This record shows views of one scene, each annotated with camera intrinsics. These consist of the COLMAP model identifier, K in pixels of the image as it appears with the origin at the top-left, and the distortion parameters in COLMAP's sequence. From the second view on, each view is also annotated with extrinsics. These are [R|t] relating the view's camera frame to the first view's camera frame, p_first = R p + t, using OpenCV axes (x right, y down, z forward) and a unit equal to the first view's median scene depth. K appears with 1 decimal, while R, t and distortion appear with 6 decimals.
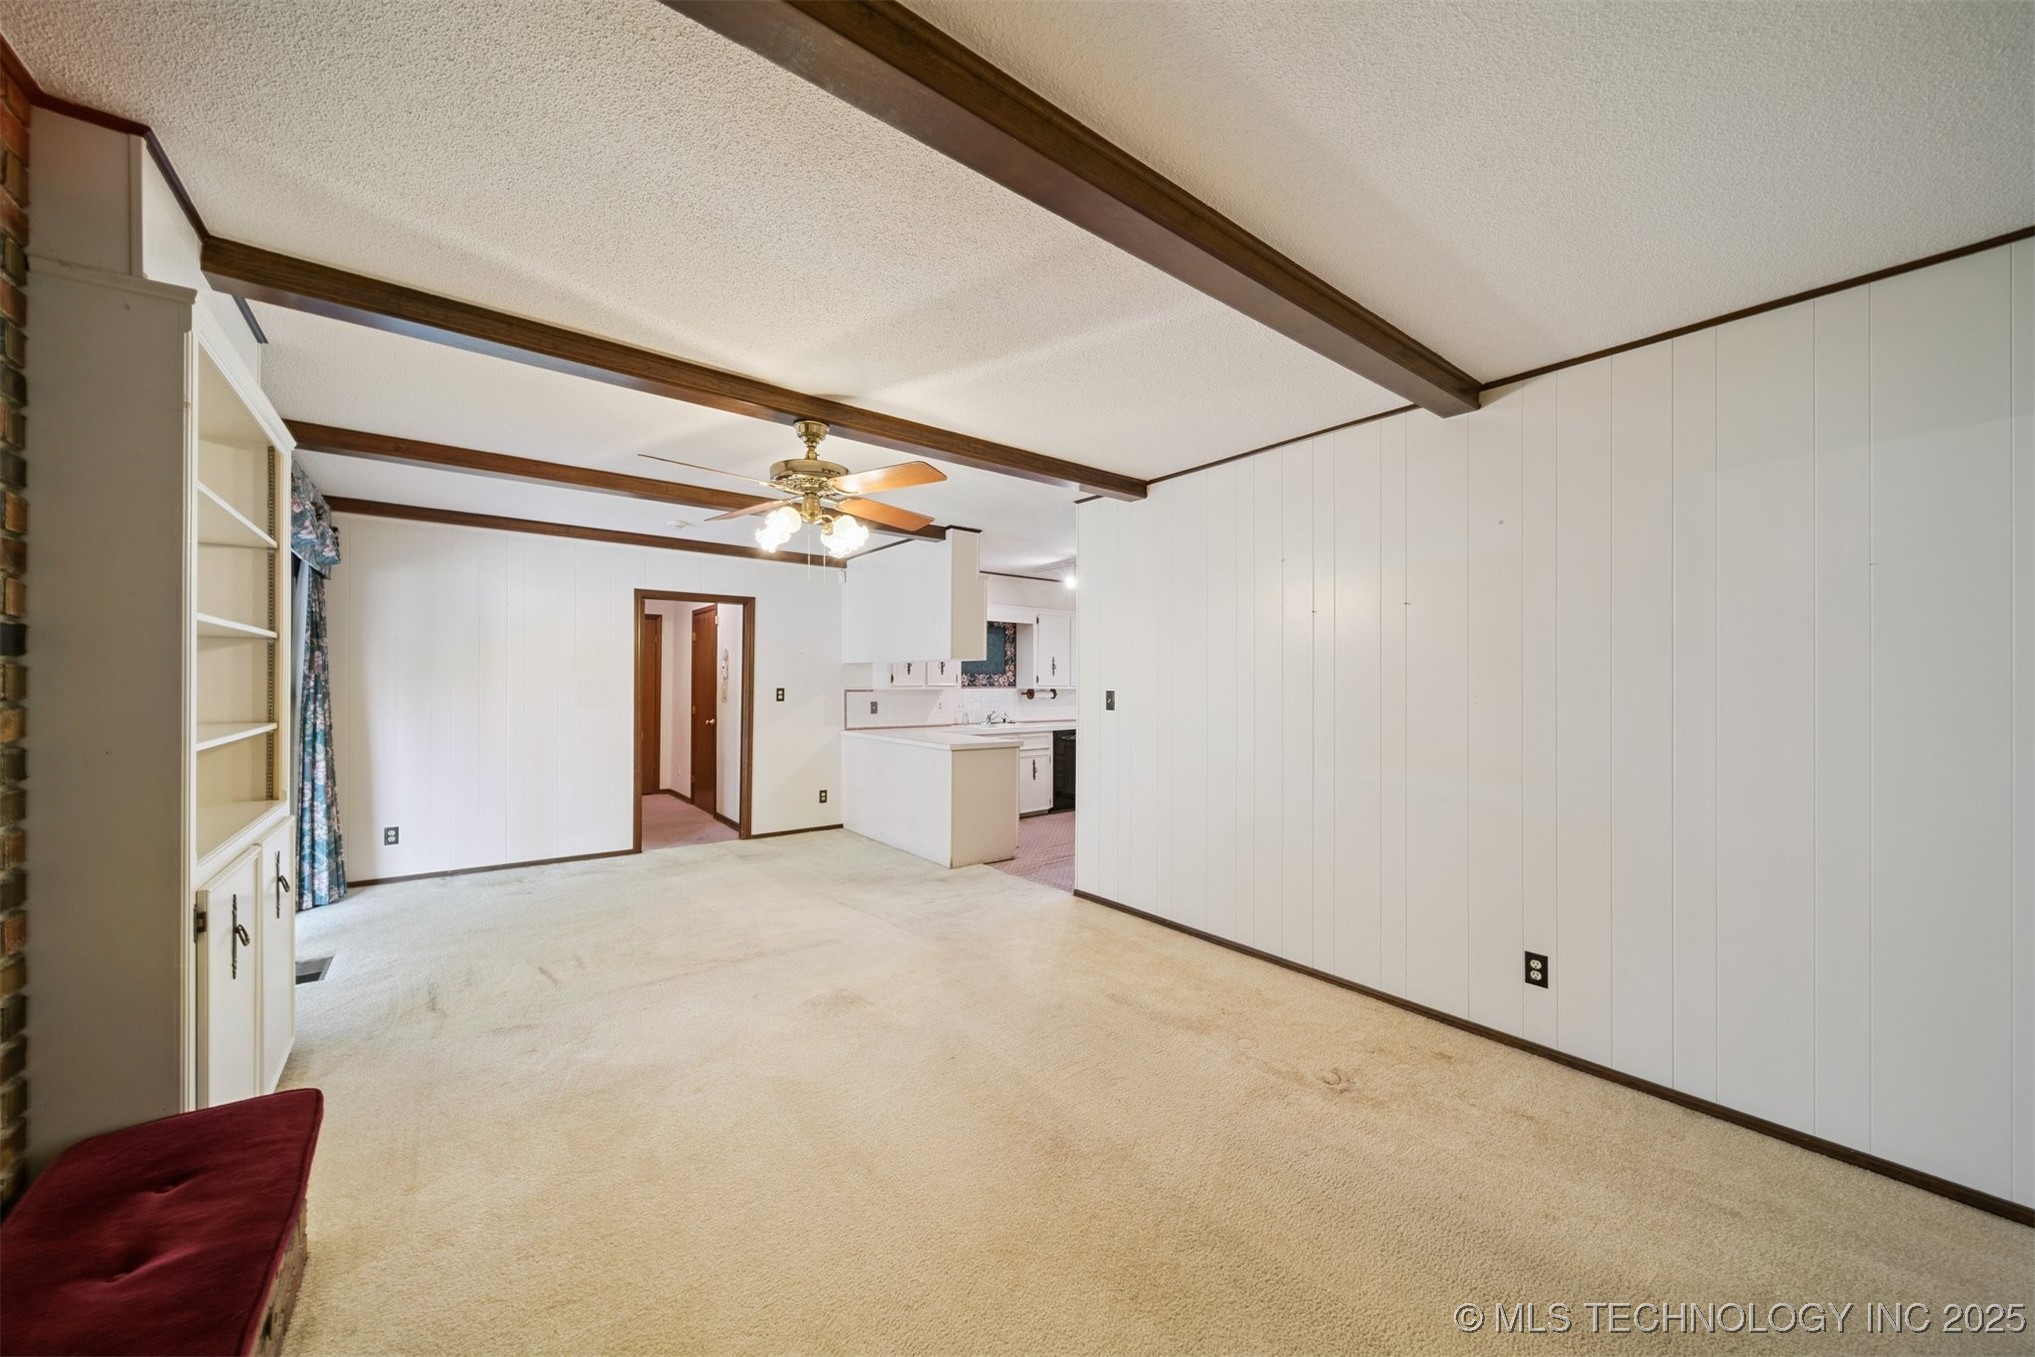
lens RADIAL K [[756.3, 0, 1020.0], [0, 756.3, 685.9], [0, 0, 1]] dist [-0.000907, -0.000059]
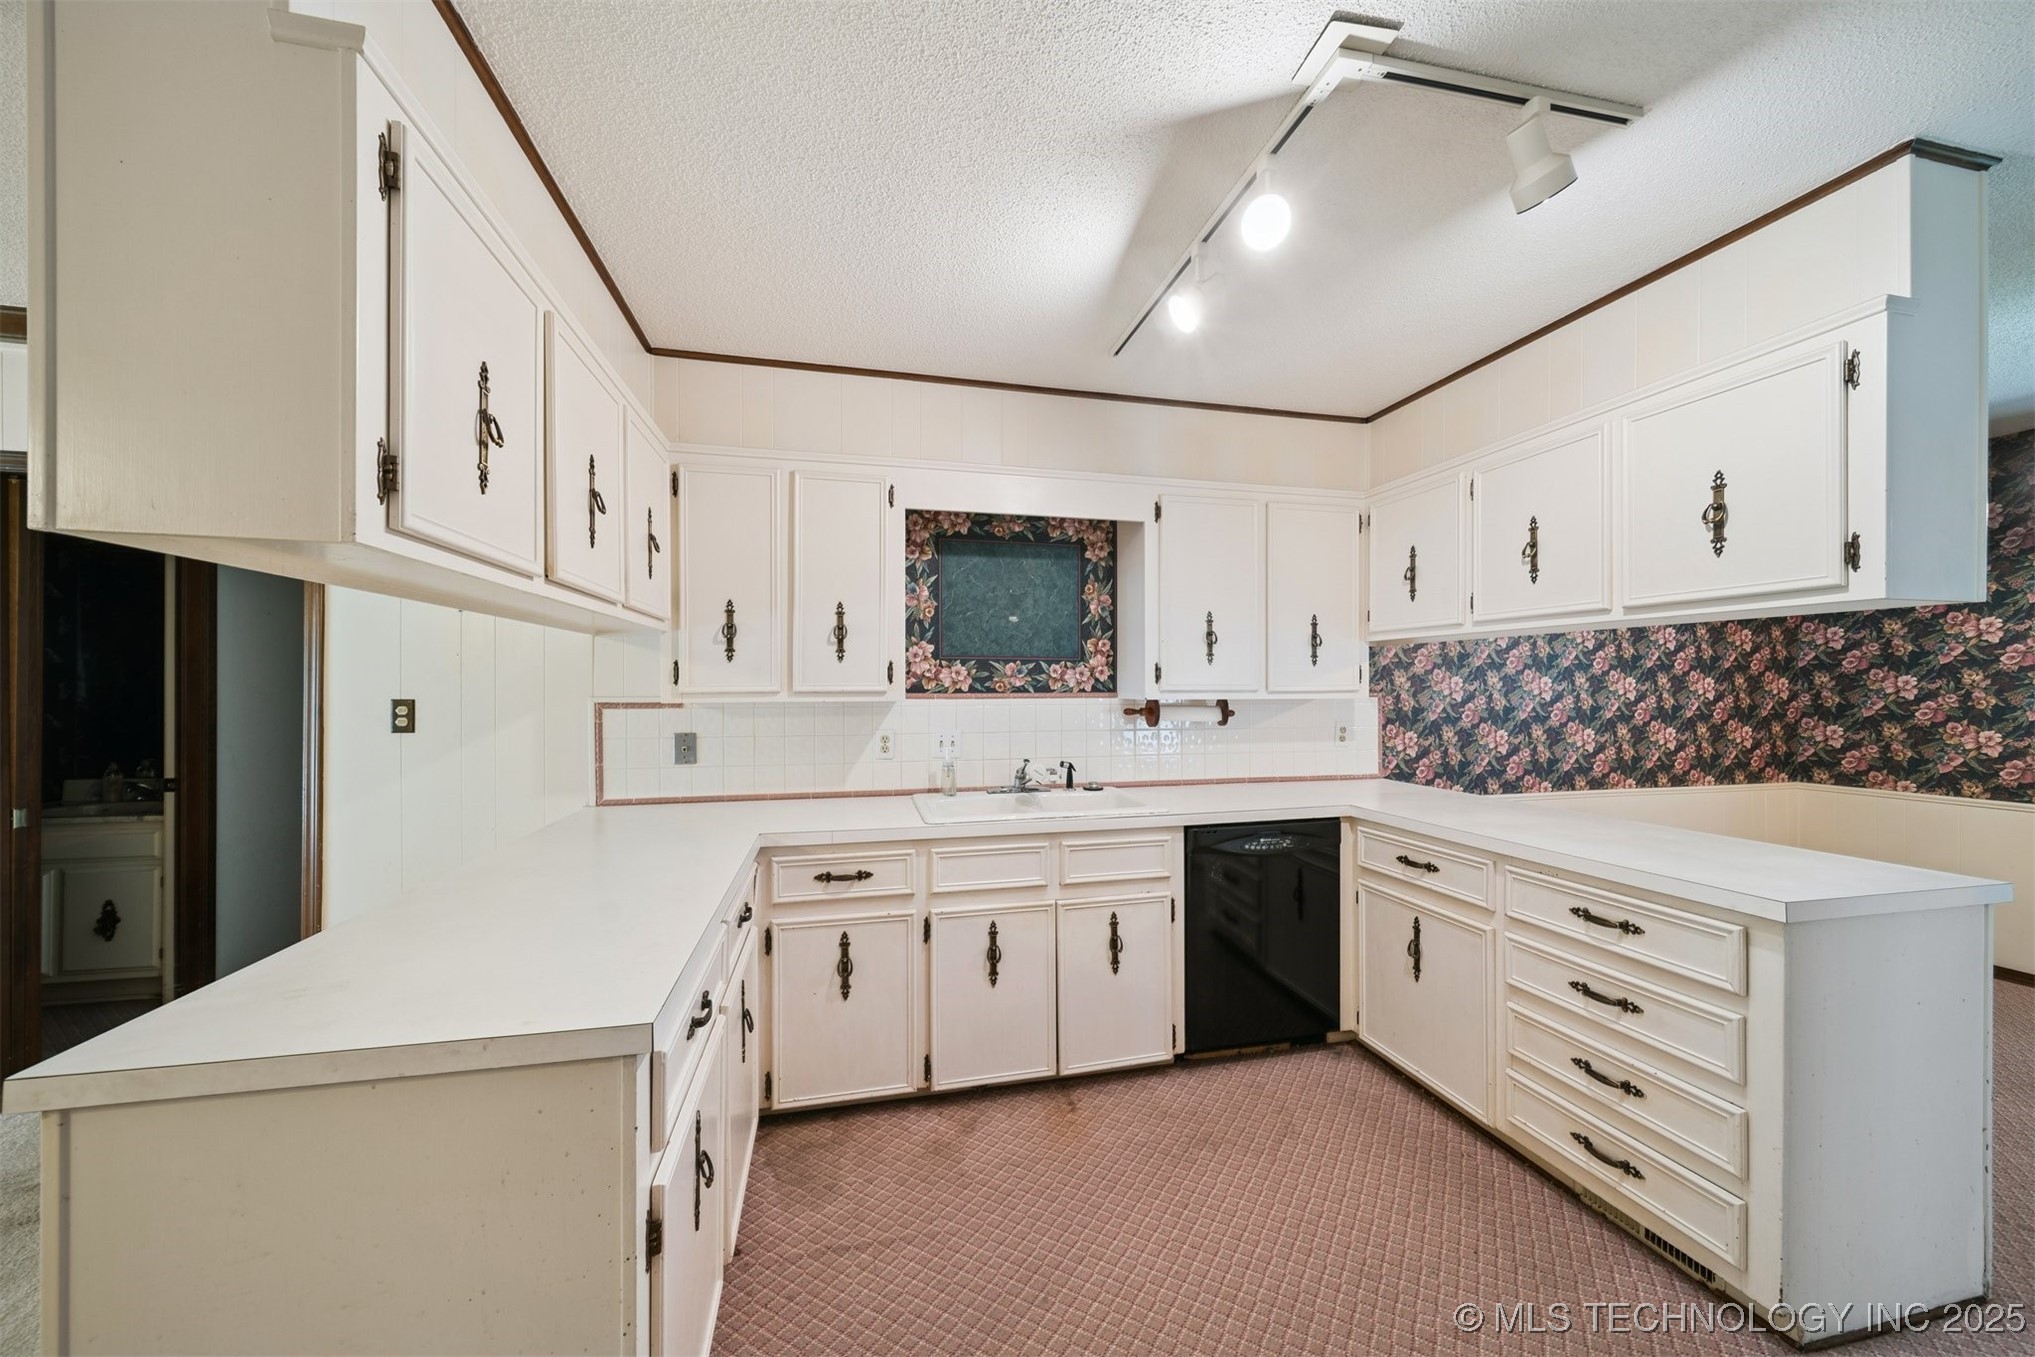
lens RADIAL K [[756.3, 0, 1020.6], [0, 756.3, 687.6], [0, 0, 1]] dist [-0.000907, -0.000059]
pose [[0.901463, -0.003307, -0.432843, 0.120473], [0.002077, 0.999992, -0.003316, -0.001073], [0.432850, 0.002090, 0.901463, 0.645249]]
